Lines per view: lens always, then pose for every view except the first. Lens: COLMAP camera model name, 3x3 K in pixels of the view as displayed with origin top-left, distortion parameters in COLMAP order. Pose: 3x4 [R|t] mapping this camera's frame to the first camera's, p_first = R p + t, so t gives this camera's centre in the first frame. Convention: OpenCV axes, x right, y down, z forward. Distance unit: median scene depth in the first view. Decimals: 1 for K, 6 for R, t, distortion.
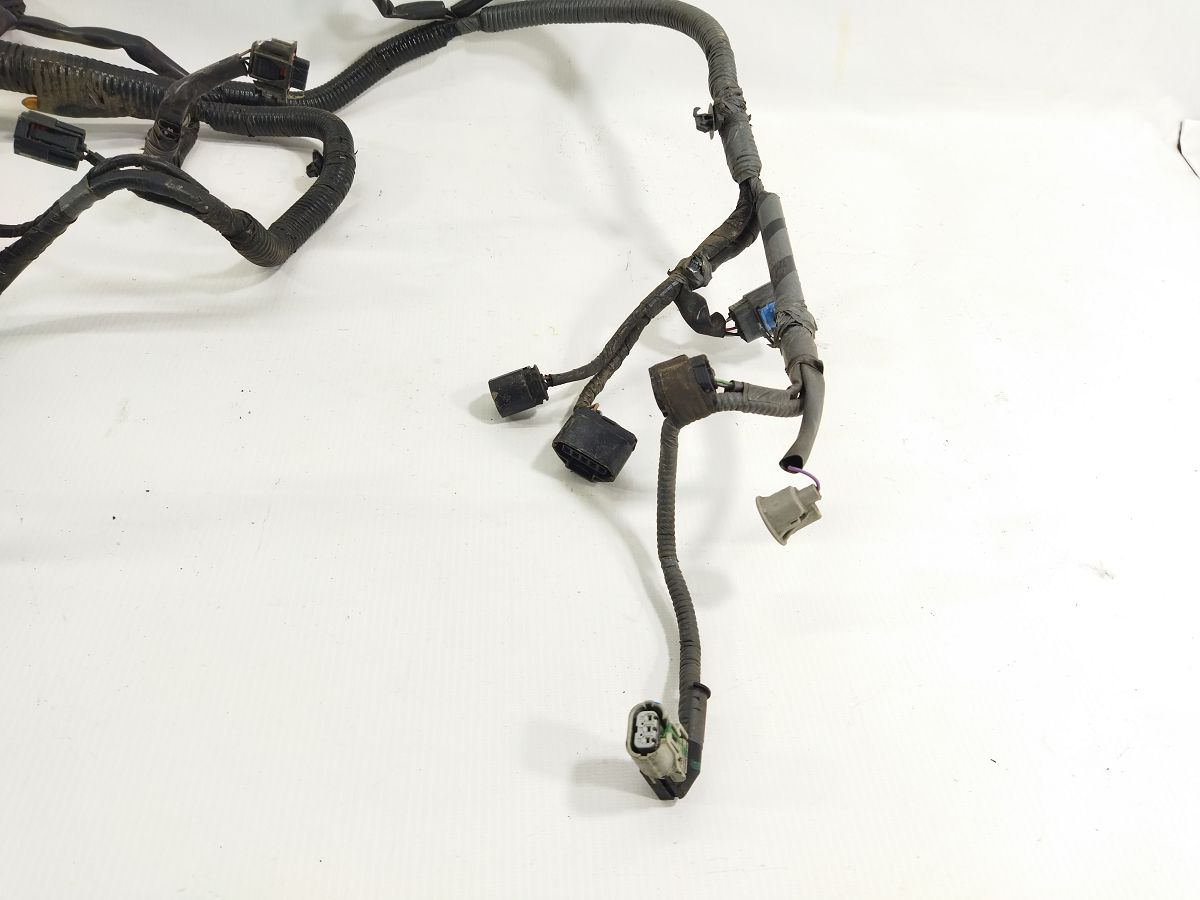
lens RADIAL K [[829.6, 0, 600.0], [0, 829.6, 450.0], [0, 0, 1]] dist [0.012007, -0.045856]
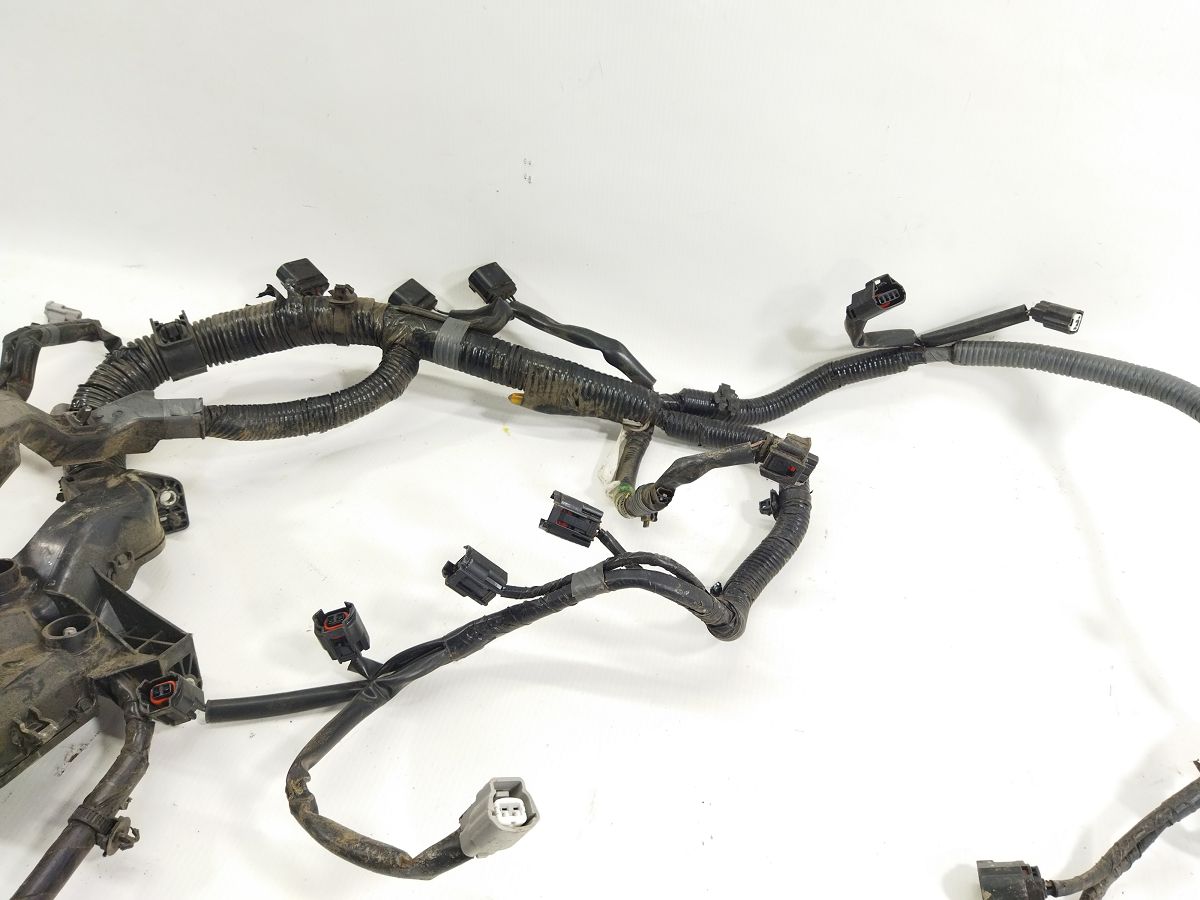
lens RADIAL K [[829.6, 0, 600.0], [0, 829.6, 450.0], [0, 0, 1]] dist [0.012007, -0.045856]
pose [[0.942708, 0.164527, -0.290227, -0.258433], [-0.192836, 0.978616, -0.071596, -0.296604], [0.272241, 0.123460, 0.954276, -0.004098]]
